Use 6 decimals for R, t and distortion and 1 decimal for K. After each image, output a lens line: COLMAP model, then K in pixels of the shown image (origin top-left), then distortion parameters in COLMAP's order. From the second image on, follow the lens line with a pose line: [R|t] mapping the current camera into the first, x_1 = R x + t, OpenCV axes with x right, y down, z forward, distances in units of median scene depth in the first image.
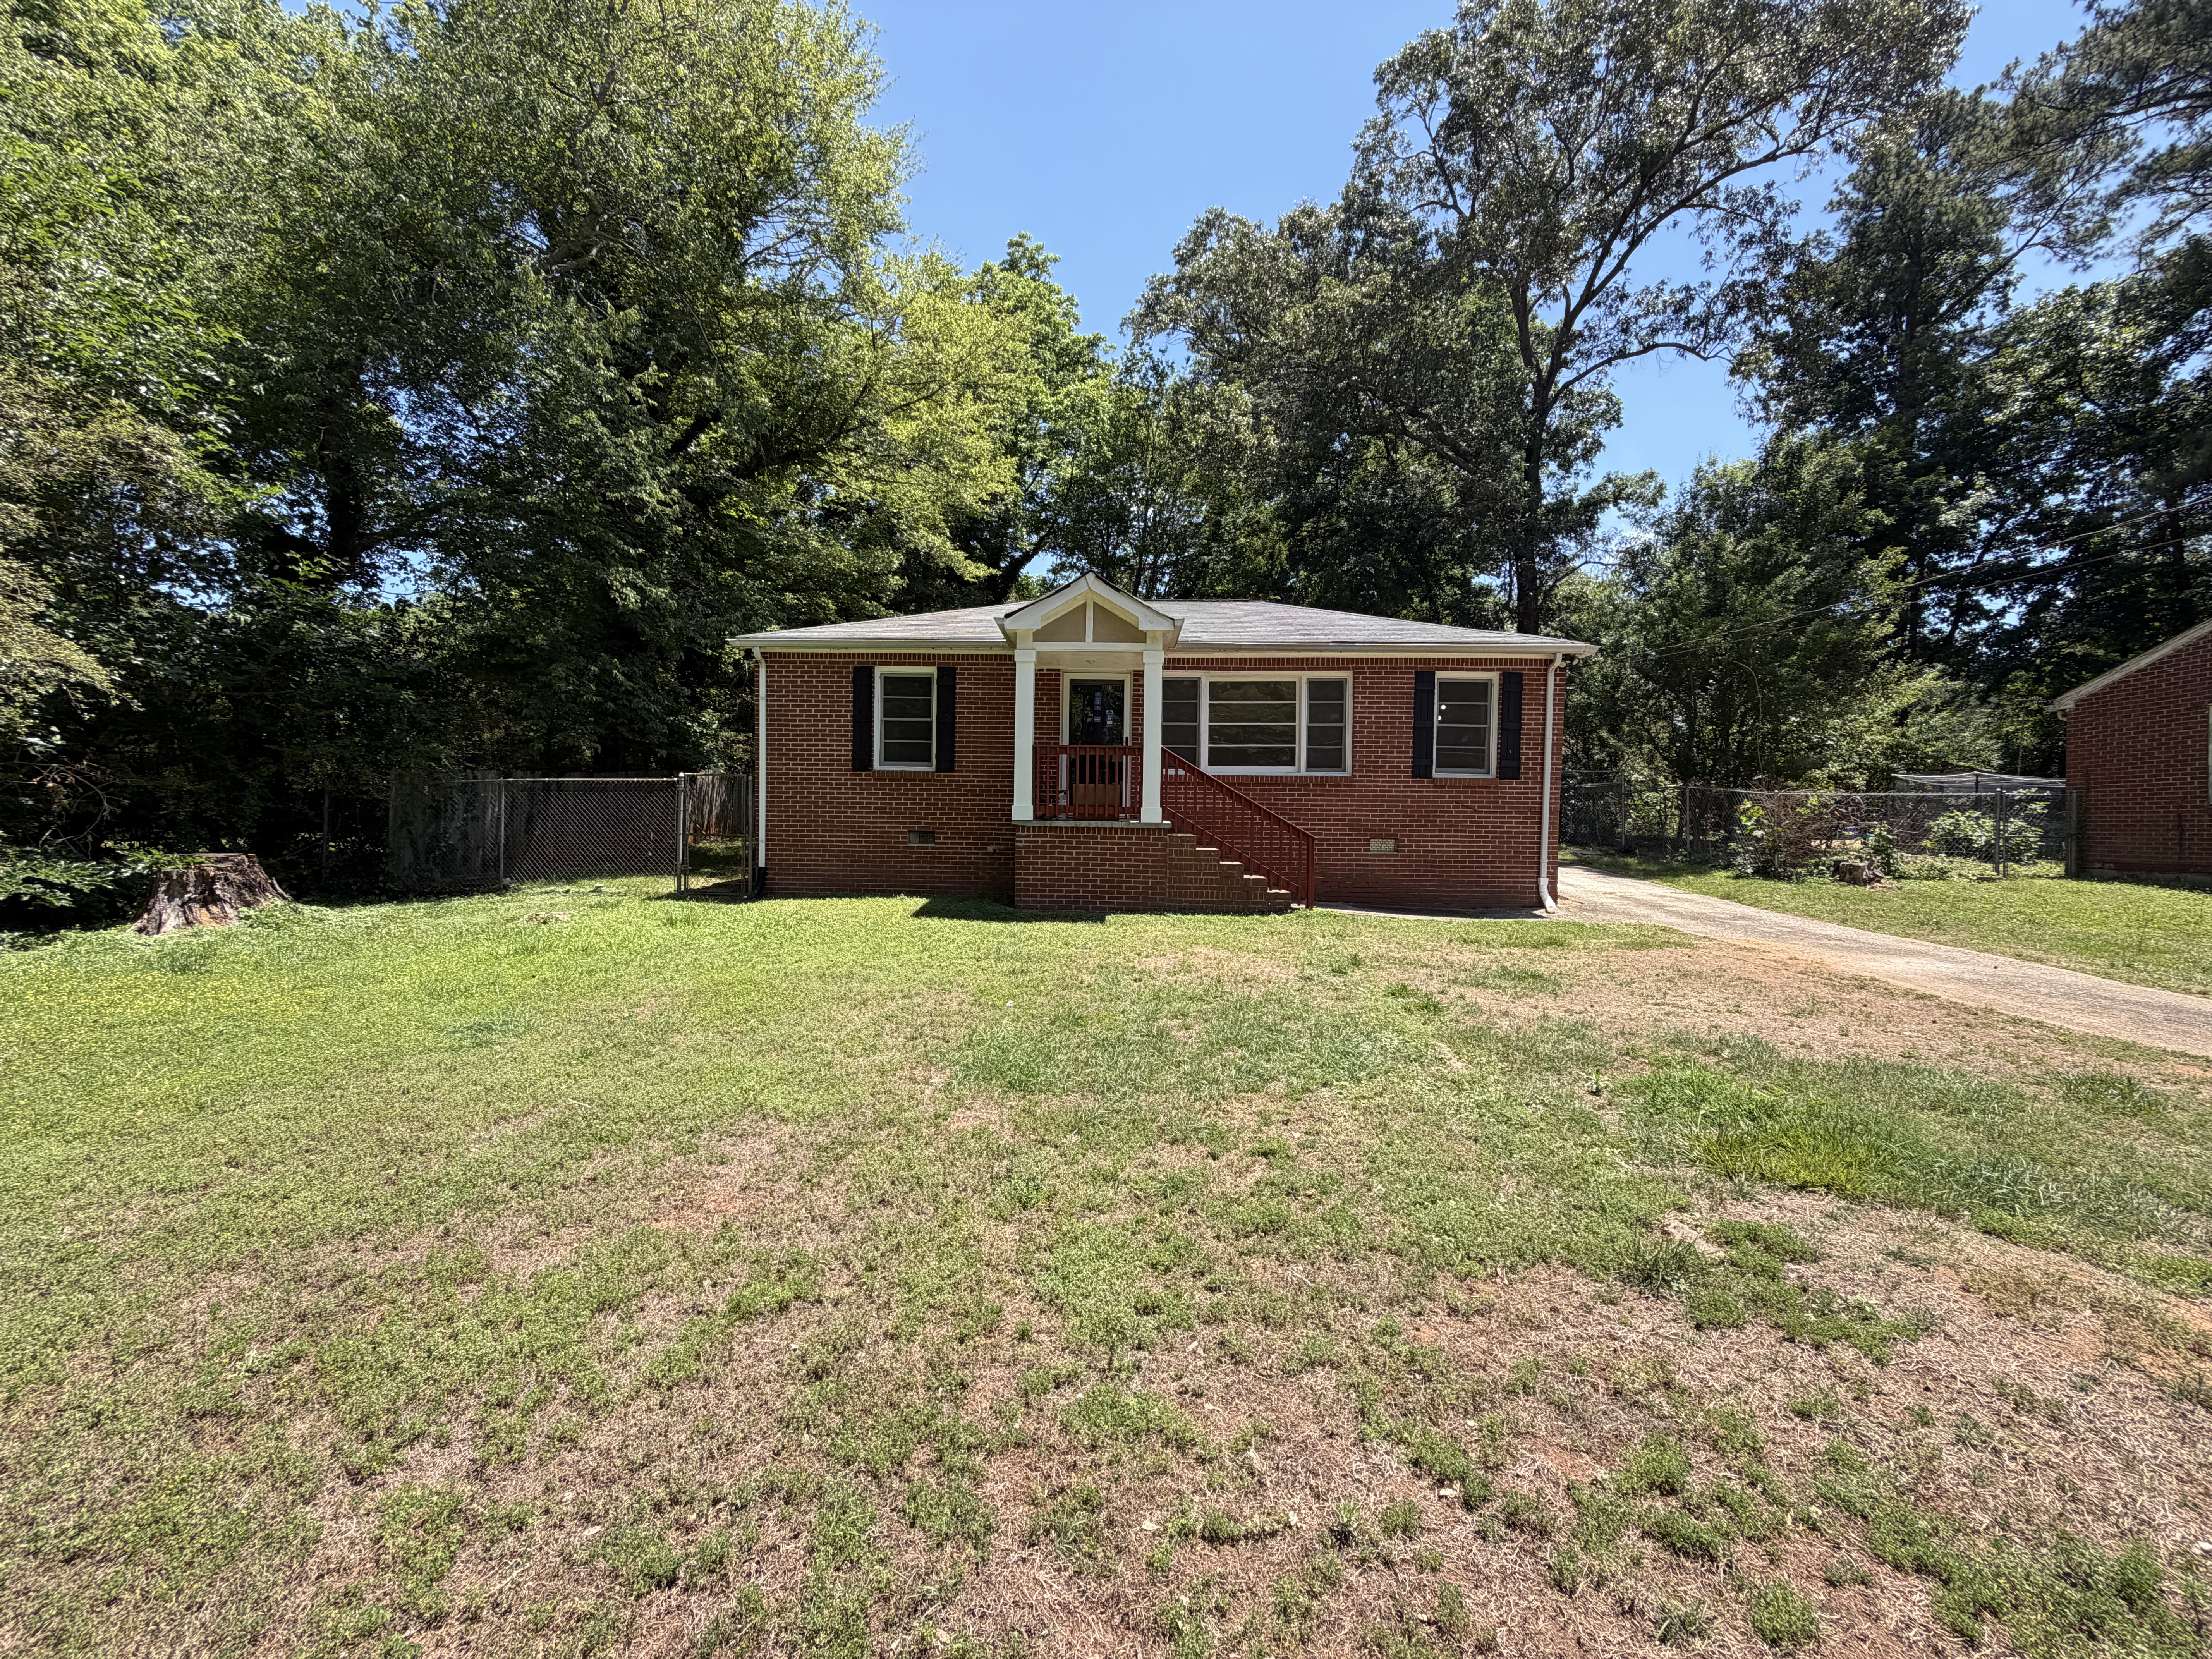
lens RADIAL K [[885.8, 0, 1101.6], [0, 885.8, 824.8], [0, 0, 1]] dist [-0.000017, 0.000172]
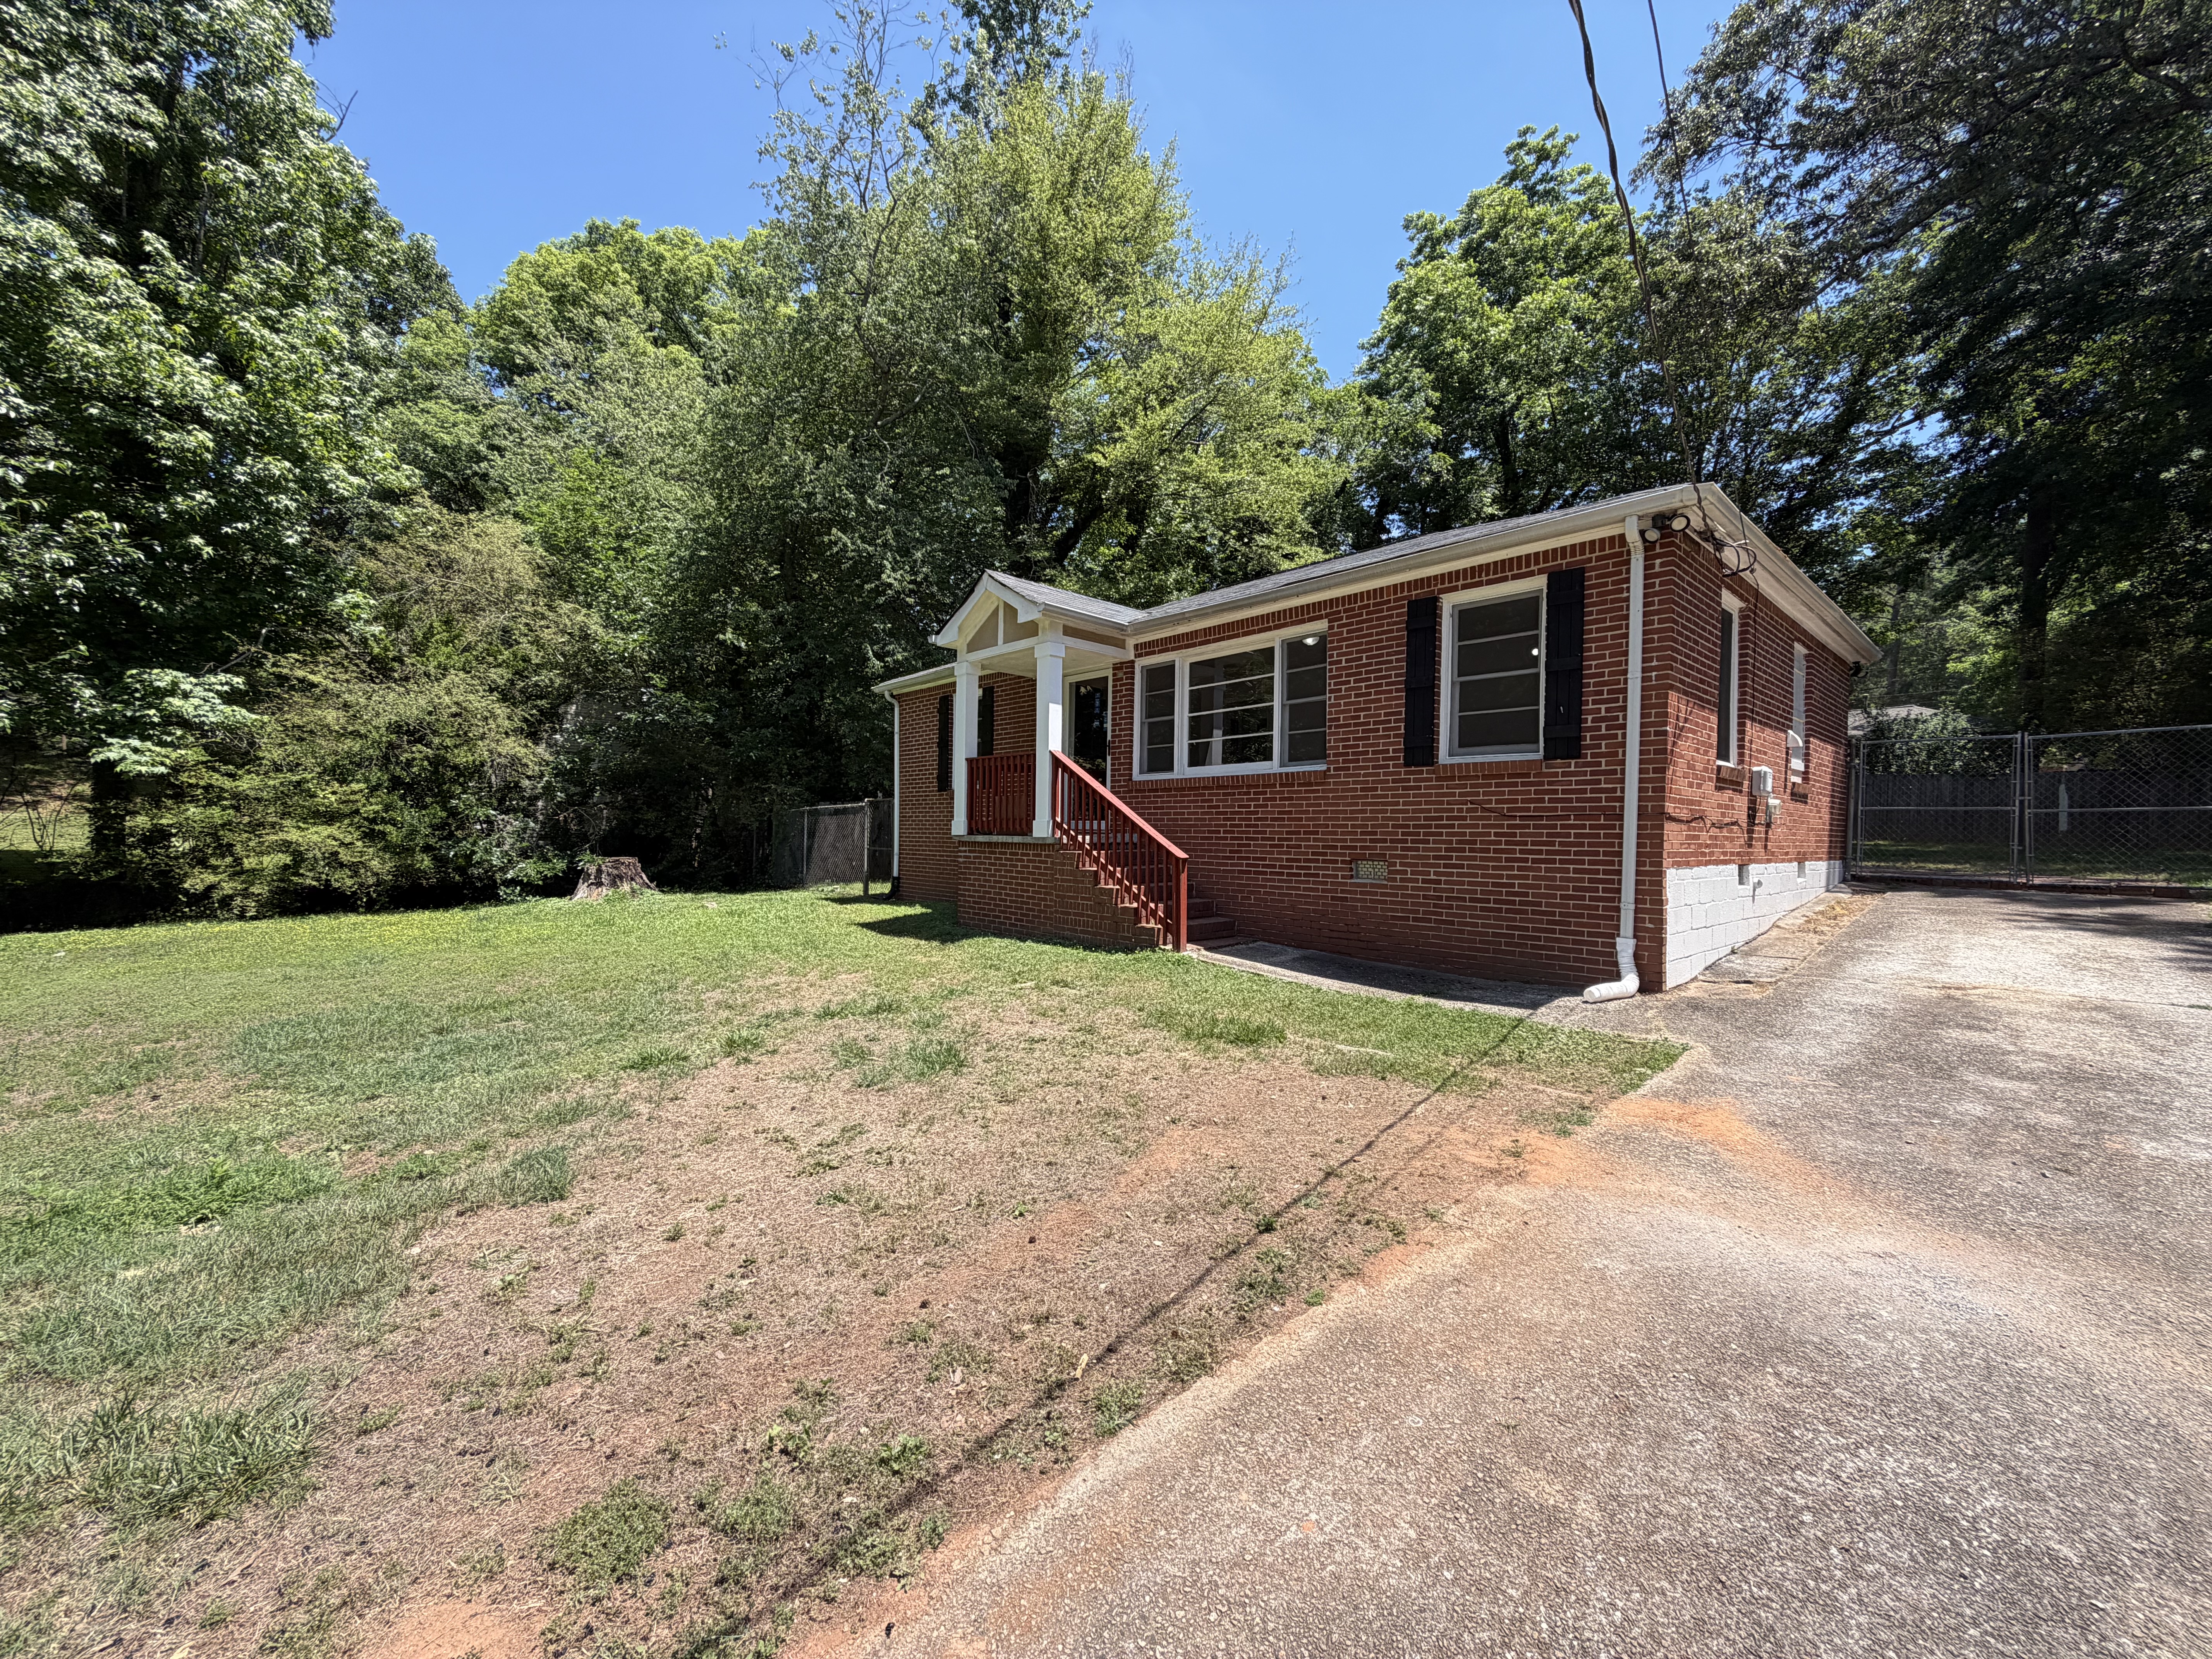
lens RADIAL K [[885.8, 0, 1096.5], [0, 885.8, 841.6], [0, 0, 1]] dist [-0.000017, 0.000172]
pose [[0.692355, -0.000031, -0.721557, 0.651063], [-0.001376, 0.999998, -0.001364, 0.002403], [0.721555, 0.001937, 0.692354, 0.383791]]
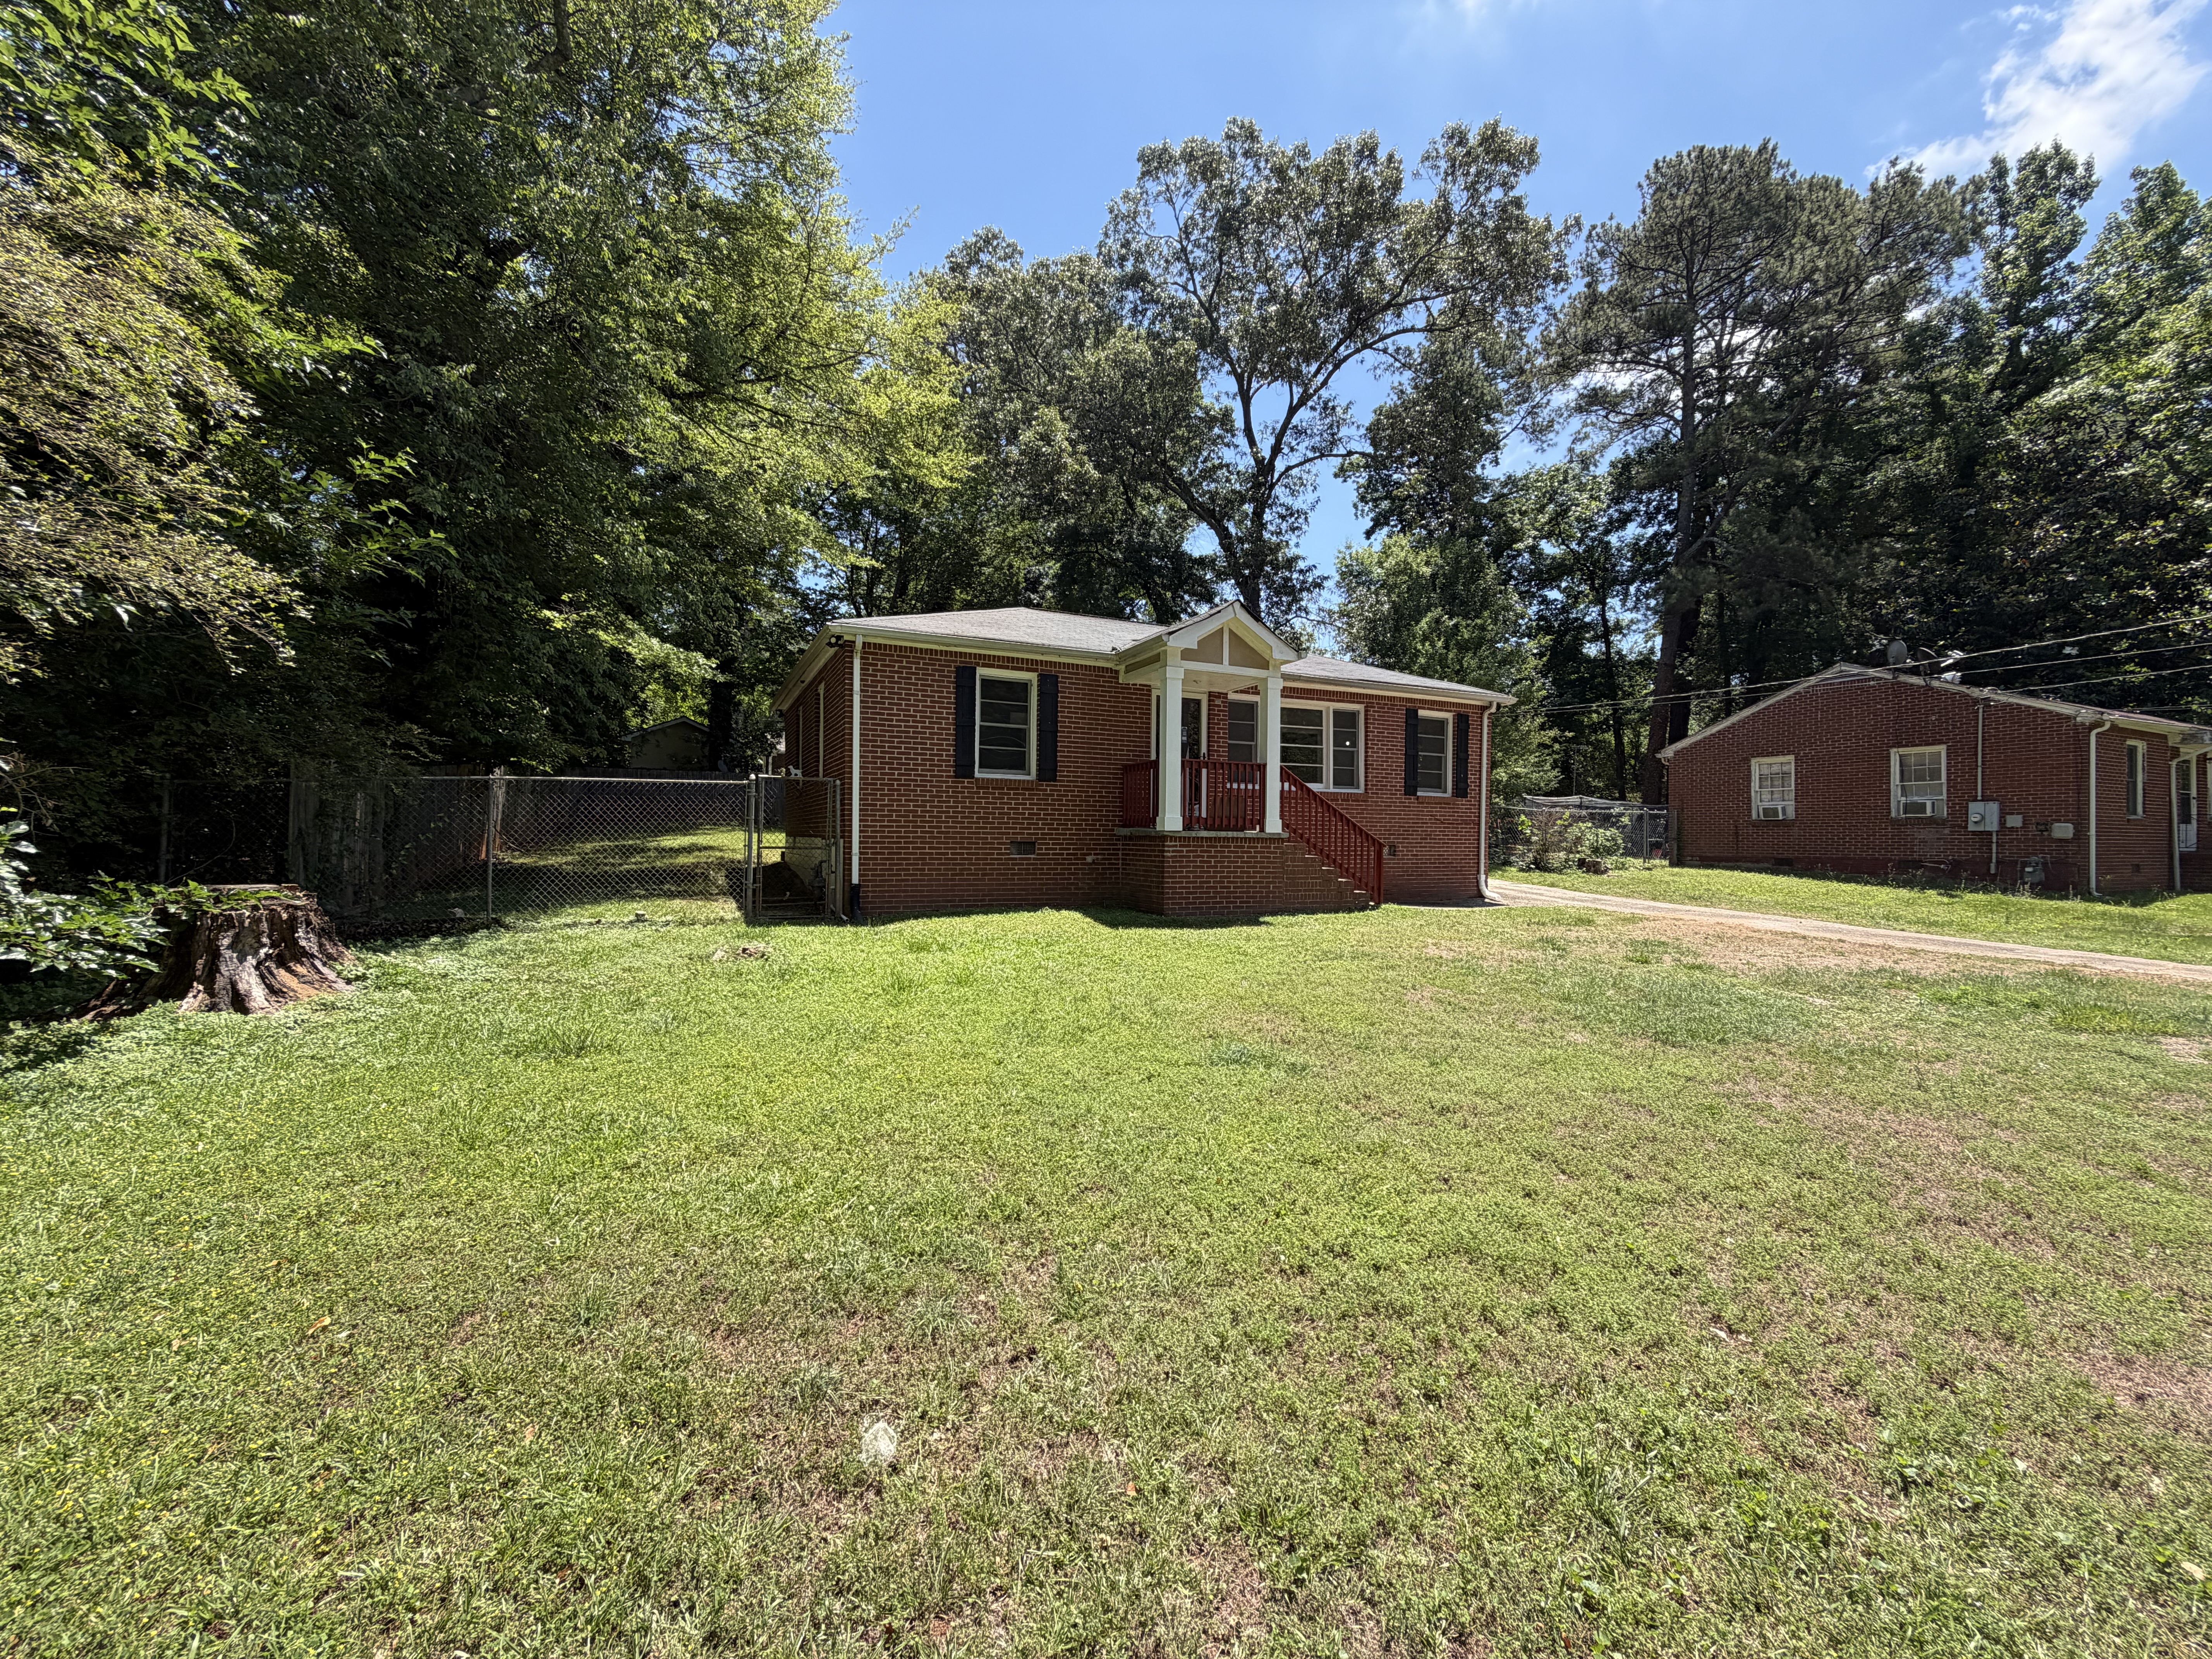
lens RADIAL K [[885.8, 0, 1098.1], [0, 885.8, 827.3], [0, 0, 1]] dist [-0.000017, 0.000172]
pose [[0.887338, -0.000081, 0.461120, -0.580549], [0.002384, 0.999987, -0.004413, -0.004404], [-0.461114, 0.005015, 0.887327, 0.107530]]
